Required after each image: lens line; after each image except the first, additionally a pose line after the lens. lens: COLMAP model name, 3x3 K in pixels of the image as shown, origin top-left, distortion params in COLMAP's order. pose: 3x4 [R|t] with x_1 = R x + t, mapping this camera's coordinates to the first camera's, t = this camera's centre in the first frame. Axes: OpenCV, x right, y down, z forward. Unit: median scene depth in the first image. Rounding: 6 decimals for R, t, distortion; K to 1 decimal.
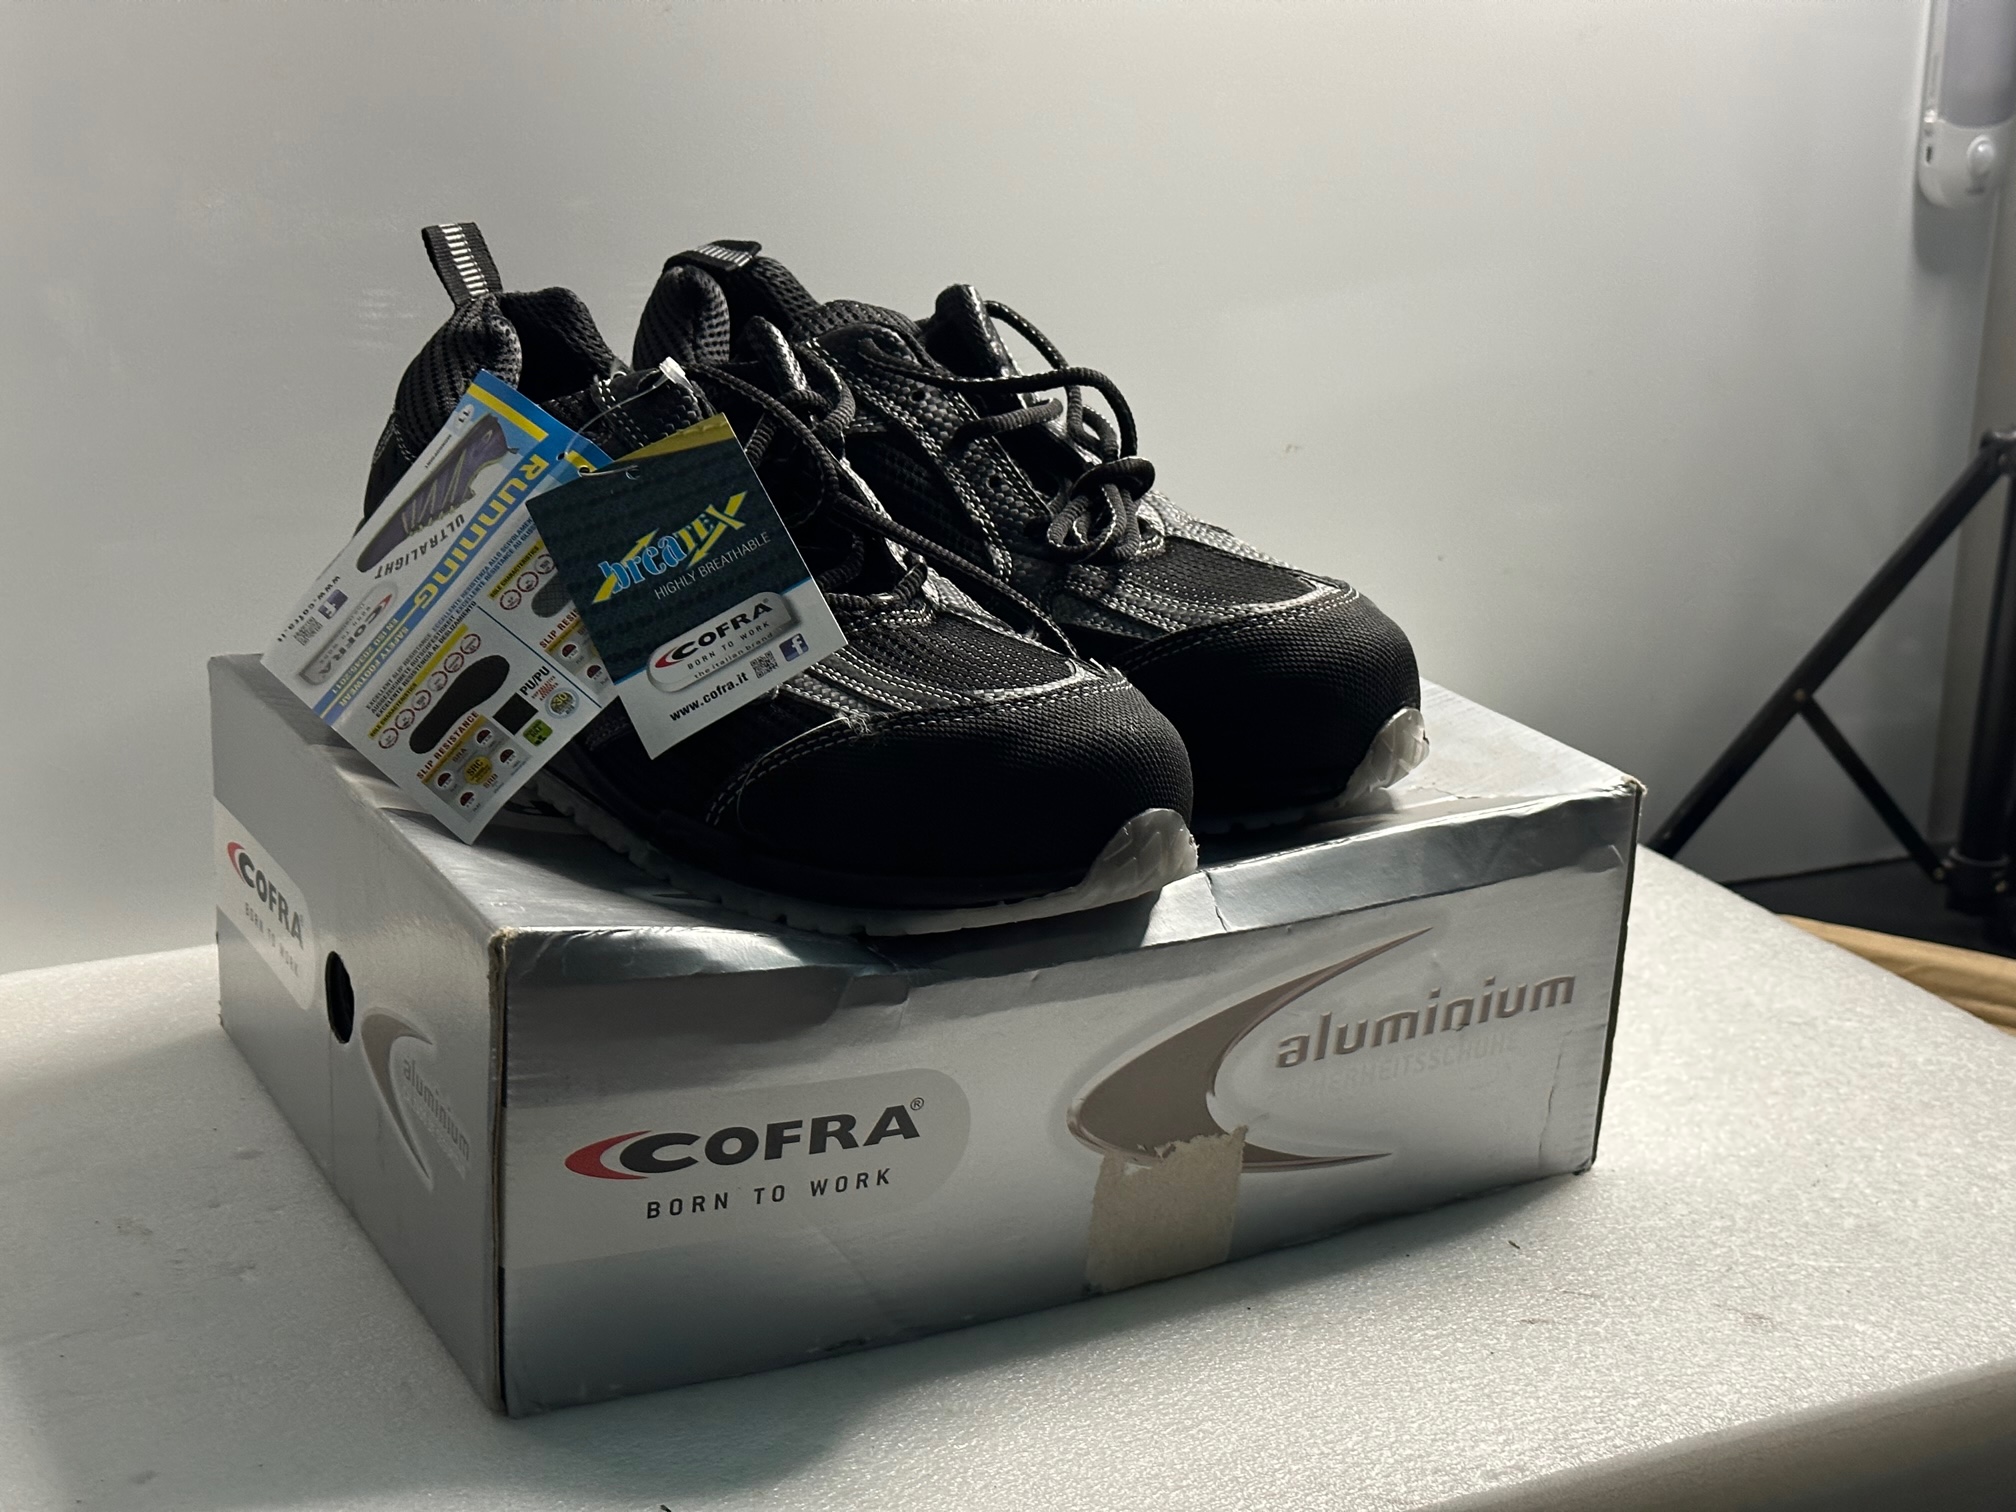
lens RADIAL K [[2874.6, 0, 1008.0], [0, 2874.6, 756.0], [0, 0, 1]] dist [0.209247, 0.087325]
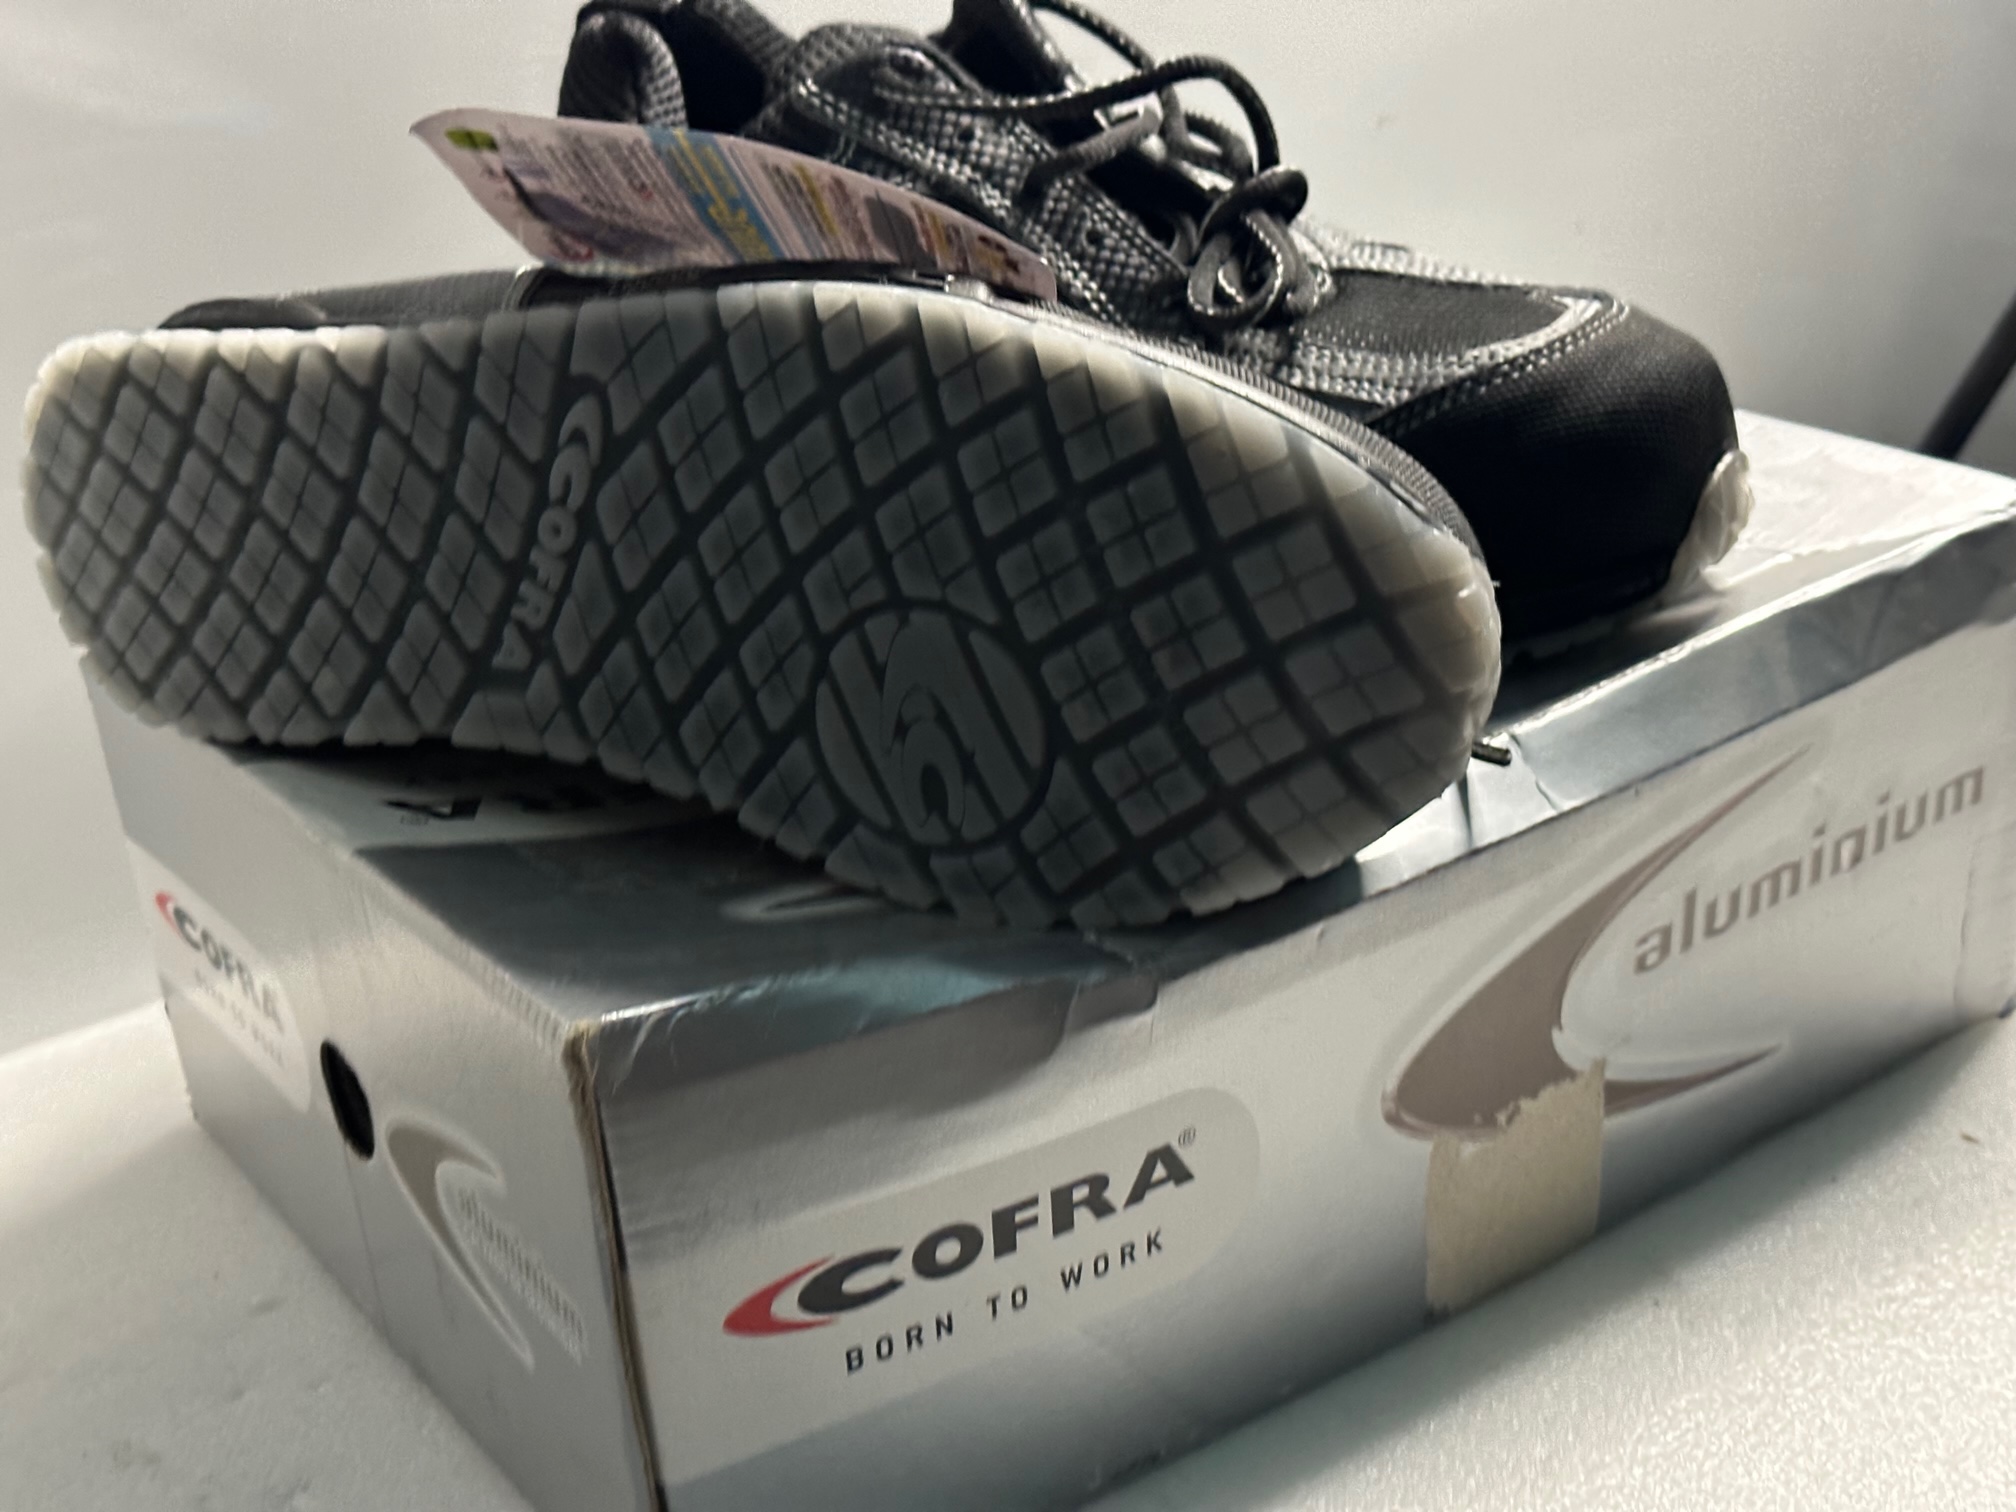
lens RADIAL K [[2860.6, 0, 1008.0], [0, 2860.6, 756.0], [0, 0, 1]] dist [0.172236, -0.121120]
pose [[0.984425, -0.175031, 0.016490, -0.062716], [0.172724, 0.980387, 0.094913, -0.040825], [-0.032779, -0.090587, 0.995349, 0.276891]]
